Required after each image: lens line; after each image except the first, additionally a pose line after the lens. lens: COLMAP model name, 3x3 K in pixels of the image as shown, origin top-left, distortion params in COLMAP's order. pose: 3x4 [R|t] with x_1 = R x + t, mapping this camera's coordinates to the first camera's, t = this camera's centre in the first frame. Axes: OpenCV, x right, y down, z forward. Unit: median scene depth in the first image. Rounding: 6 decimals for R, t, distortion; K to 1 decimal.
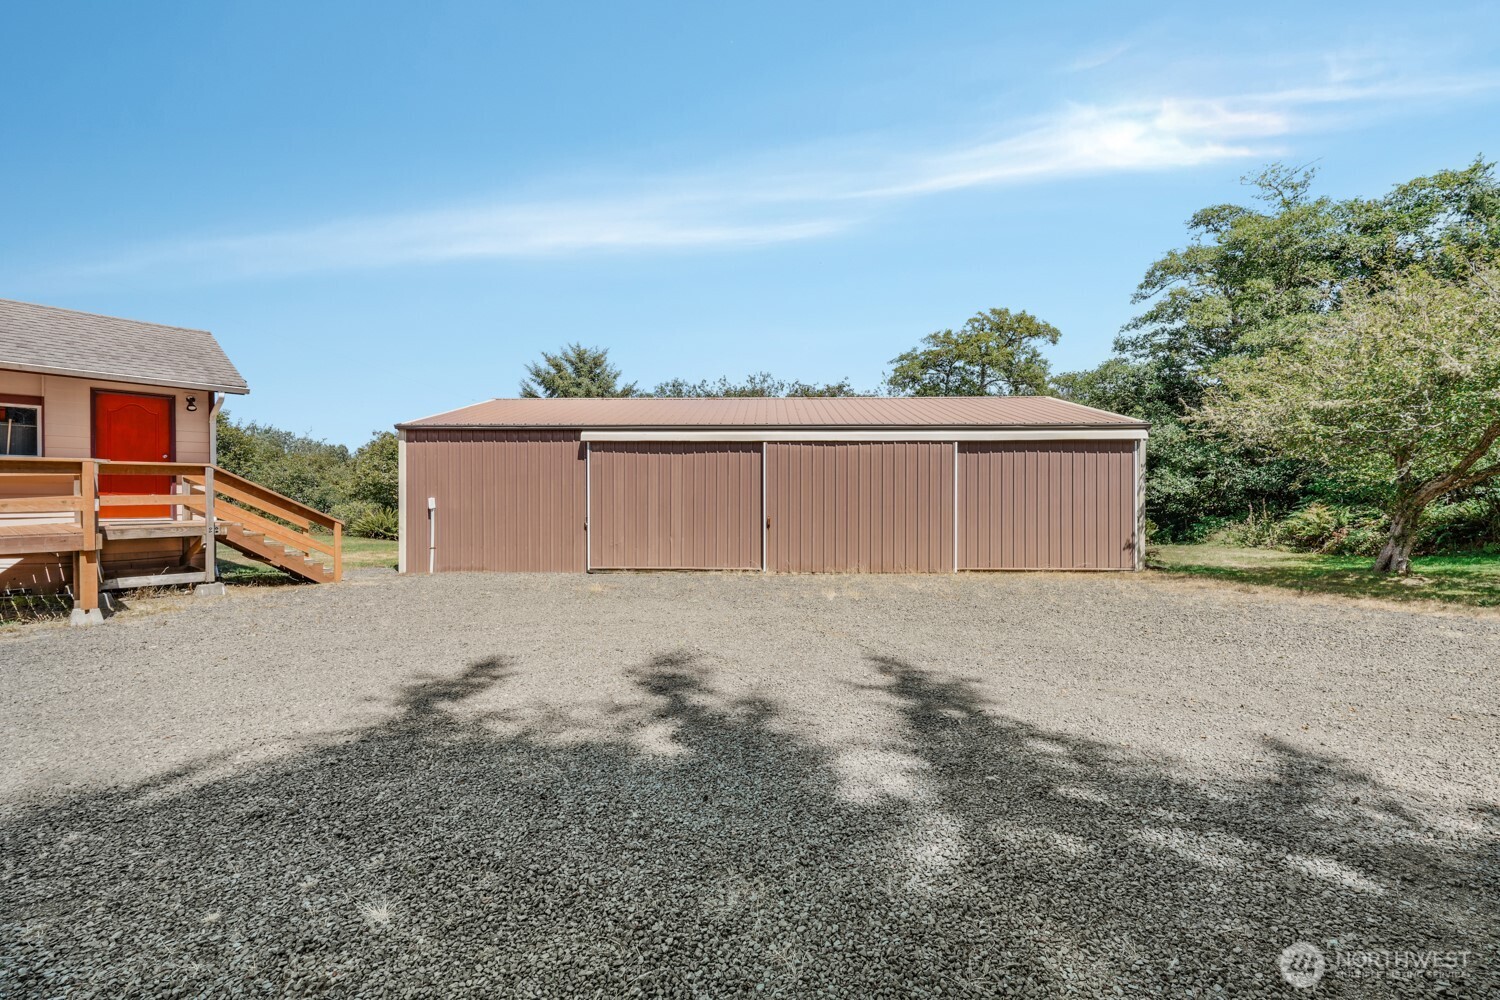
lens RADIAL K [[672.2, 0, 754.8], [0, 672.2, 491.9], [0, 0, 1]] dist [0.013716, -0.000694]
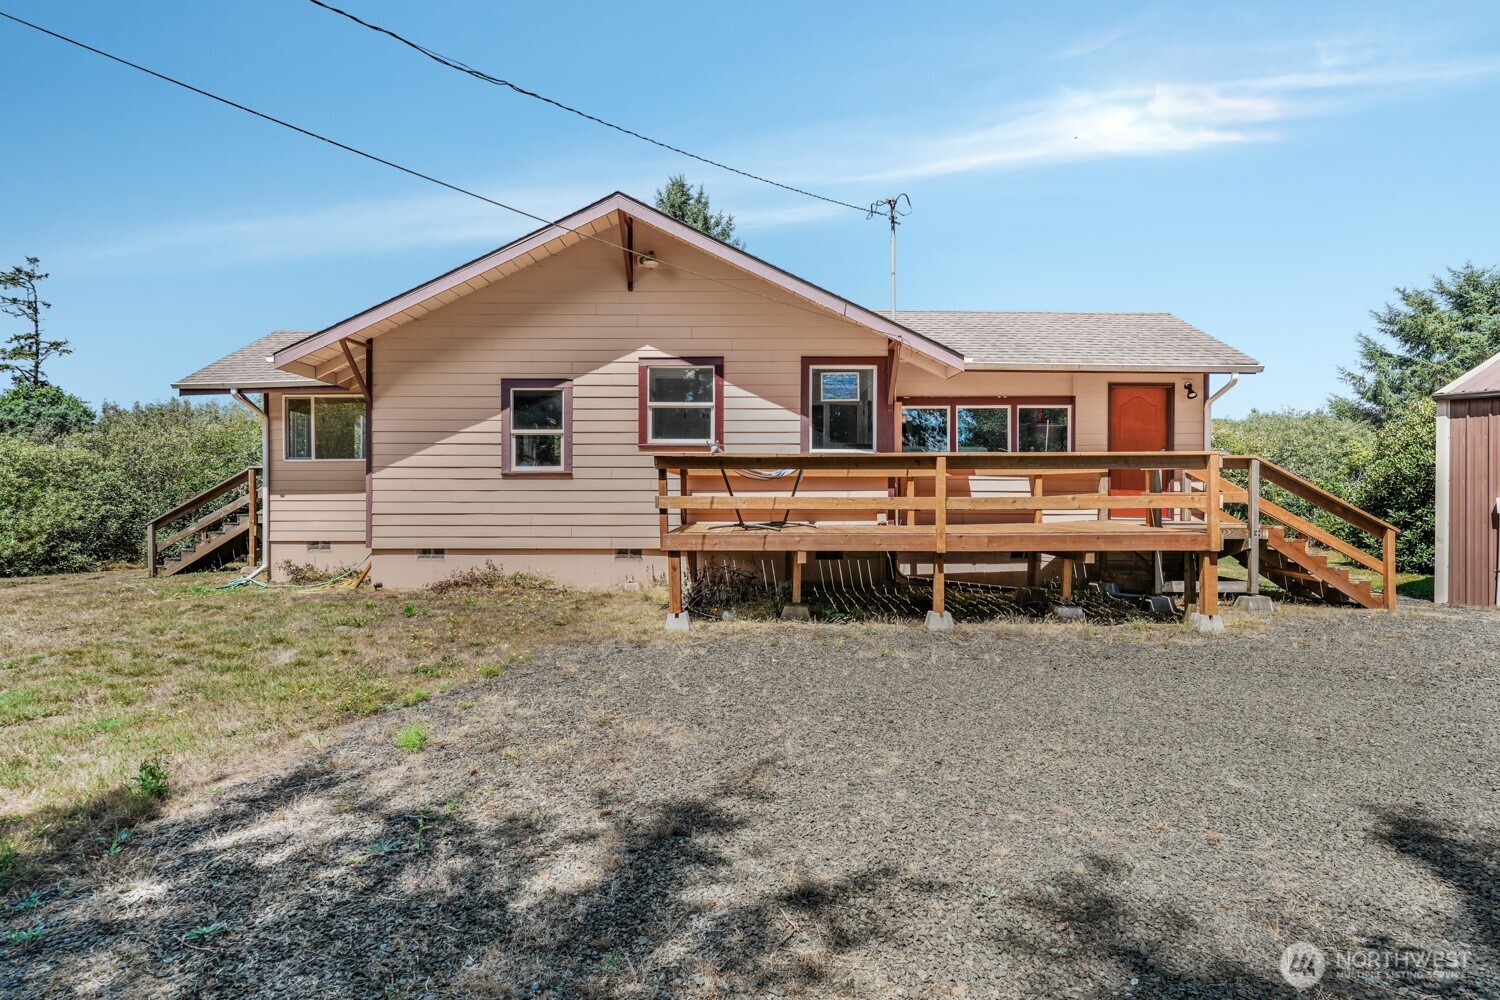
lens RADIAL K [[806.7, 0, 744.2], [0, 806.7, 510.4], [0, 0, 1]] dist [0.006126, 0.001218]
pose [[0.639266, 0.015461, -0.768830, -0.334498], [-0.000242, 0.999802, 0.019904, 0.005783], [0.768986, -0.012538, 0.639143, -0.113606]]
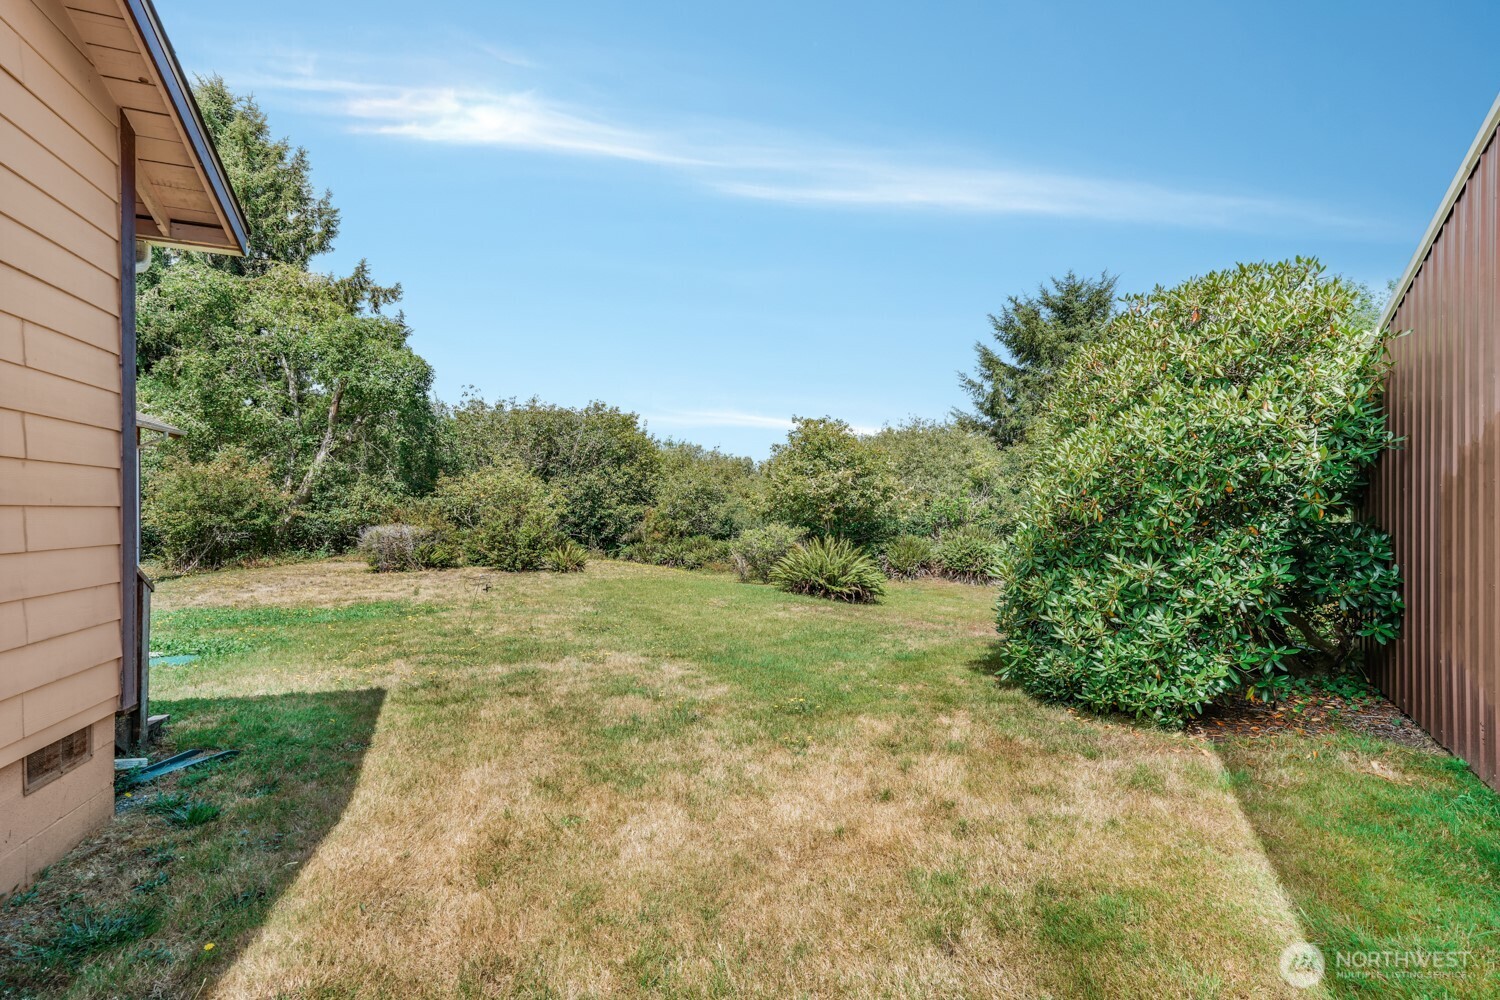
lens RADIAL K [[672.2, 0, 759.0], [0, 672.2, 507.1], [0, 0, 1]] dist [0.013716, -0.000694]
pose [[0.865348, -0.002065, -0.501167, -0.638041], [-0.000026, 0.999991, -0.004165, 0.003211], [0.501171, 0.003617, 0.865341, 1.000998]]
